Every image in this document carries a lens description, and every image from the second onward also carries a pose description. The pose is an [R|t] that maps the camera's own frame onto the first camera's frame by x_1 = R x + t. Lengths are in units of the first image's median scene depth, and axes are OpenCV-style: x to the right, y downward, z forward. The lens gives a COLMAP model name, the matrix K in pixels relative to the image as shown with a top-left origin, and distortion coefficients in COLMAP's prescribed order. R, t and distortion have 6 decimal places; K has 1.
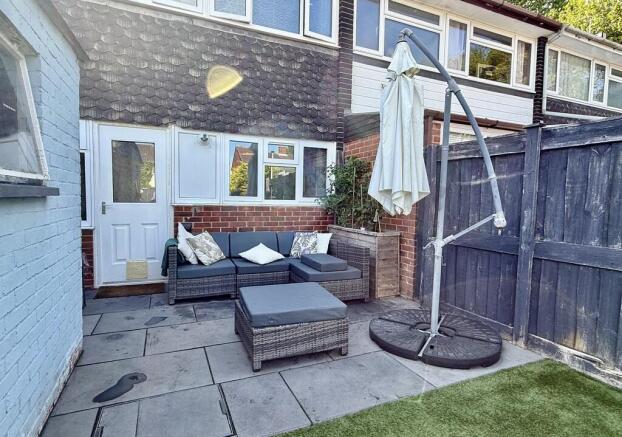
lens RADIAL K [[337.1, 0, 310.7], [0, 337.1, 218.7], [0, 0, 1]] dist [0.000957, -0.000227]
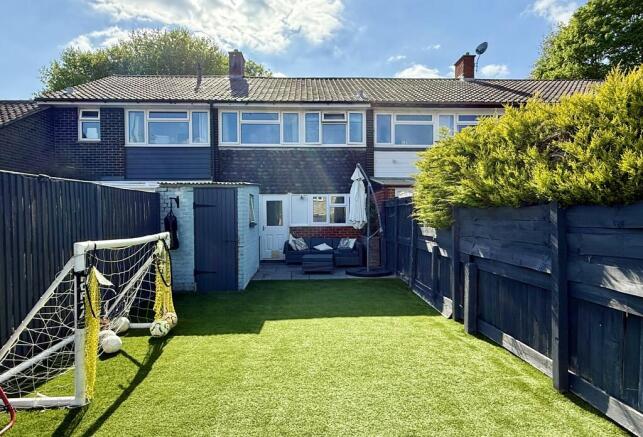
lens RADIAL K [[345.4, 0, 320.7], [0, 345.4, 221.8], [0, 0, 1]] dist [0.000211, 0.000038]
pose [[0.934455, -0.019353, -0.355555, 0.645551], [0.001449, 0.998720, -0.050552, 0.047974], [0.356079, 0.046724, 0.933287, -1.154150]]
